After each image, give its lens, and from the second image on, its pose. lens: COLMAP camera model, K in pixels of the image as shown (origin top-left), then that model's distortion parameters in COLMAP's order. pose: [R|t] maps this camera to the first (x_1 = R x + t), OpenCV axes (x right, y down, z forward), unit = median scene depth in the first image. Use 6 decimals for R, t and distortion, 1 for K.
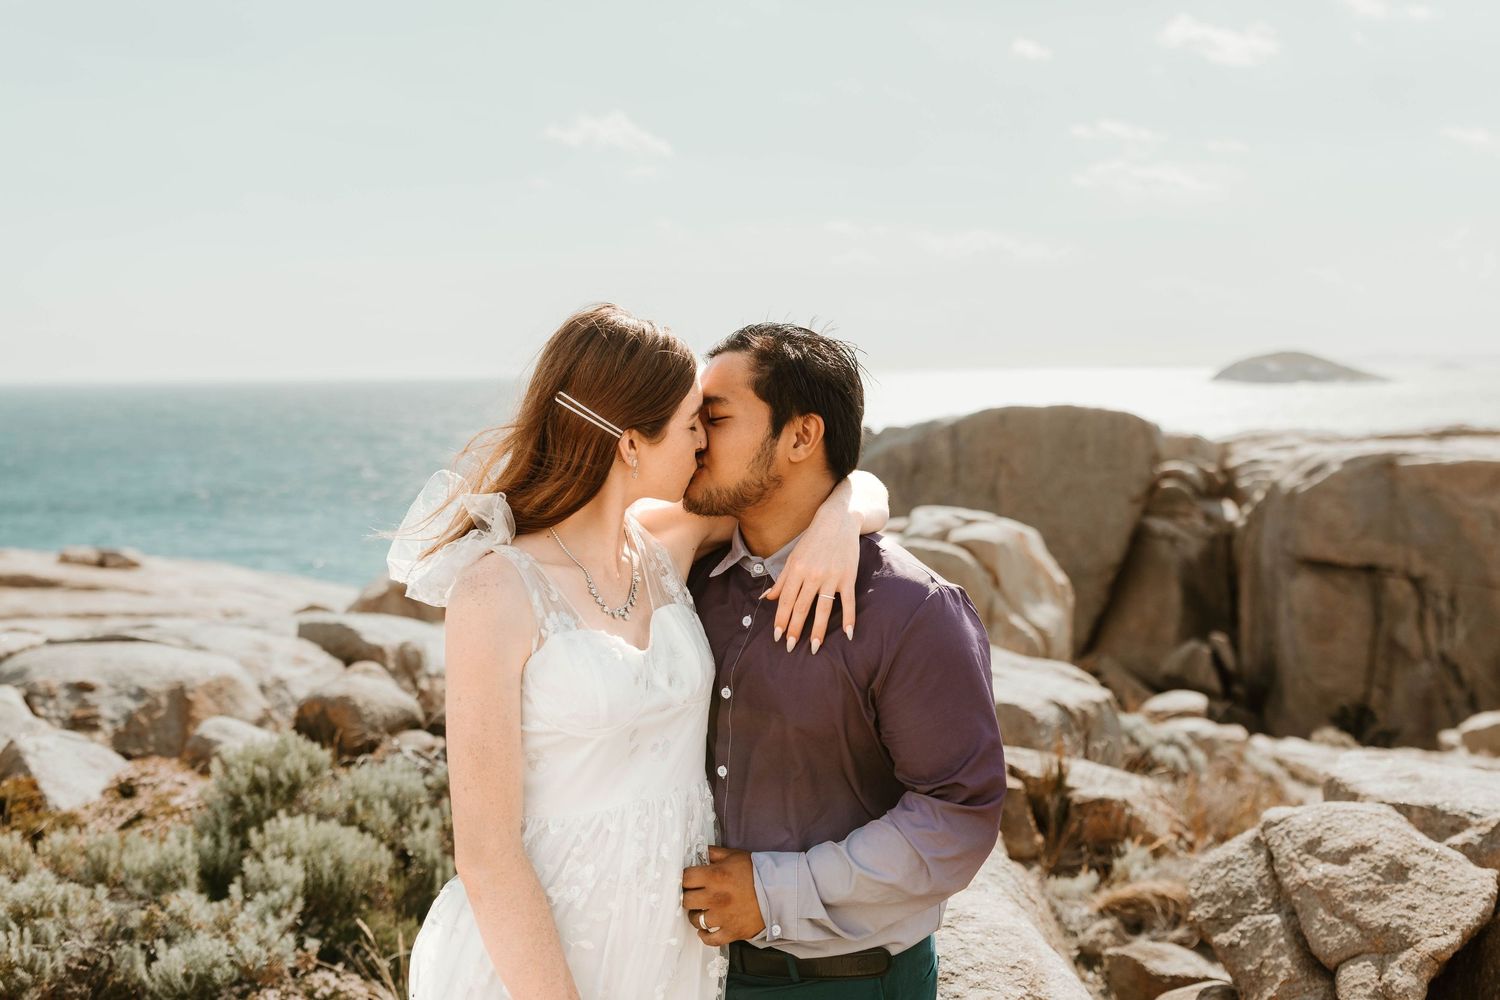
lens RADIAL K [[1486.8, 0, 733.9], [0, 1486.8, 465.6], [0, 0, 1]] dist [0.000828, -0.006015]
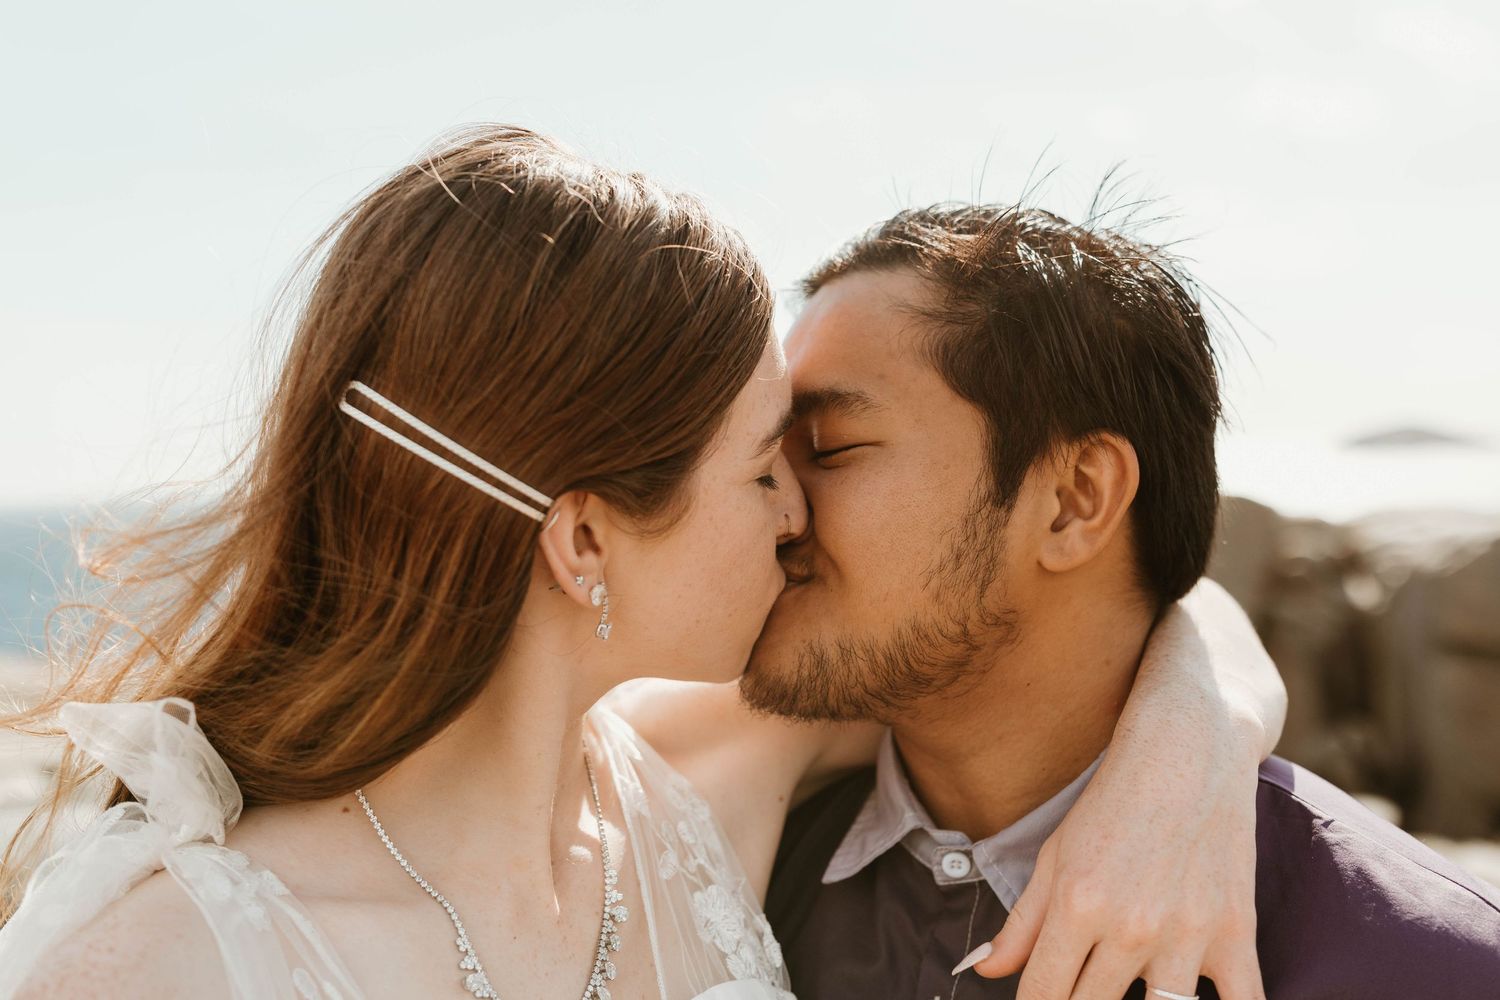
lens RADIAL K [[1486.8, 0, 733.9], [0, 1486.8, 465.6], [0, 0, 1]] dist [0.000828, -0.006015]
pose [[0.998344, -0.020227, -0.053859, -0.007529], [0.018909, 0.999512, -0.024878, -0.009306], [0.054336, 0.023818, 0.998239, 0.295471]]
